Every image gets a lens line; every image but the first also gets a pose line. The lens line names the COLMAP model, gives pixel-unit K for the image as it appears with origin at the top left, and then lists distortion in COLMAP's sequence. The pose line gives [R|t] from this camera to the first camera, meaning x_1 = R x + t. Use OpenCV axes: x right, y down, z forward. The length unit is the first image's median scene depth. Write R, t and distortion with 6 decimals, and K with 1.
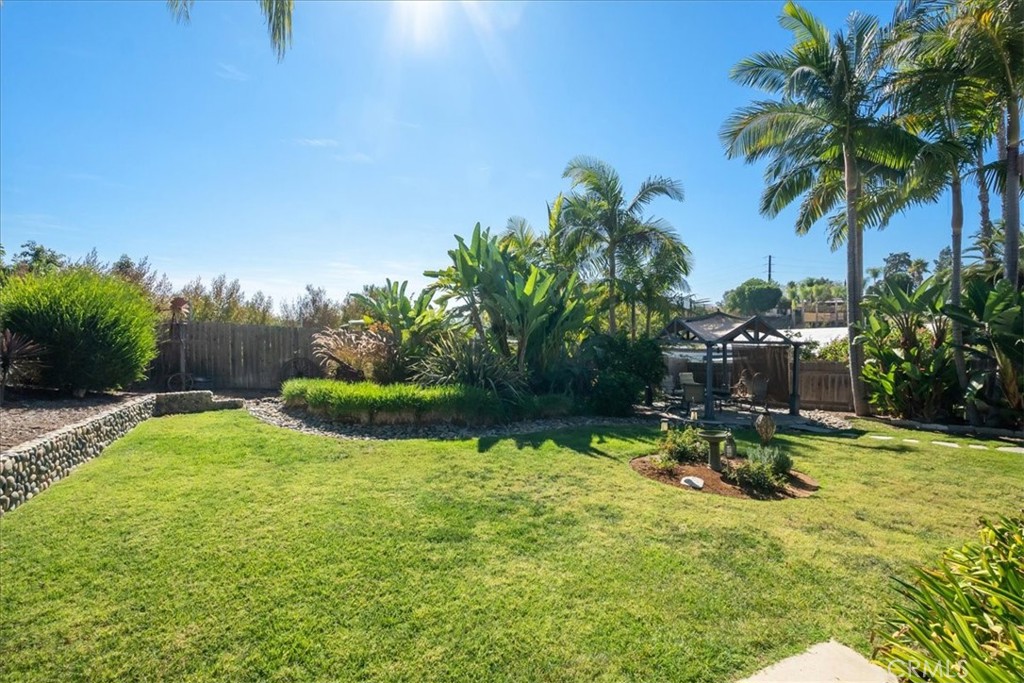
lens RADIAL K [[467.4, 0, 512.0], [0, 467.4, 341.5], [0, 0, 1]] dist [-0.001852, 0.000485]
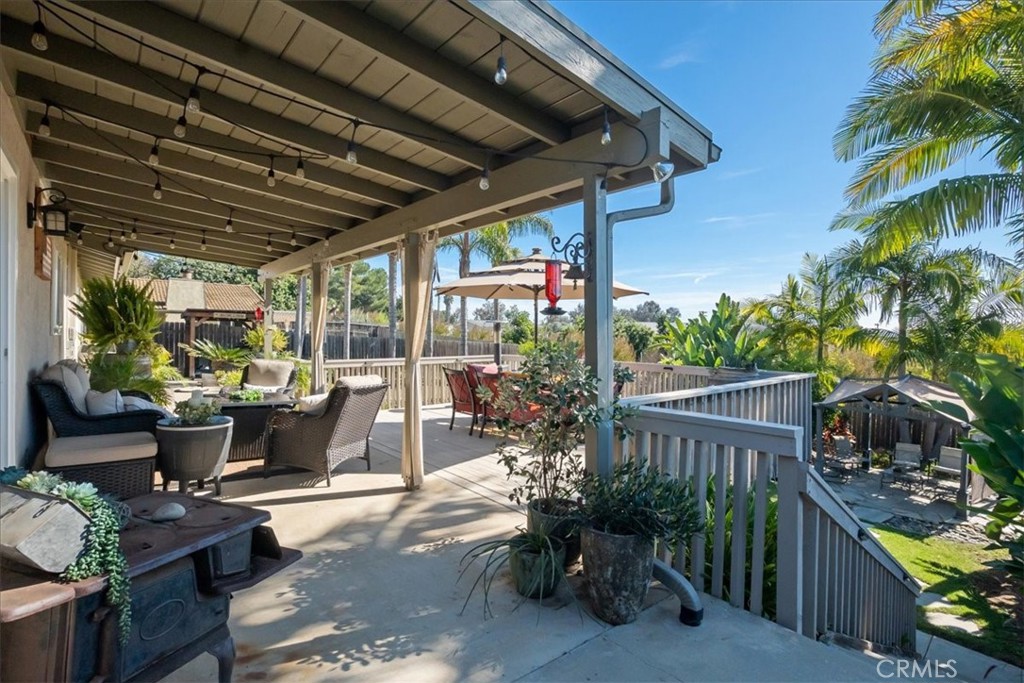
lens RADIAL K [[467.4, 0, 512.0], [0, 467.4, 341.5], [0, 0, 1]] dist [-0.001852, 0.000485]
pose [[0.260655, 0.008717, -0.965393, 1.687301], [-0.046092, 0.998931, -0.003425, -0.133877], [0.964331, 0.045389, 0.260778, 0.146845]]
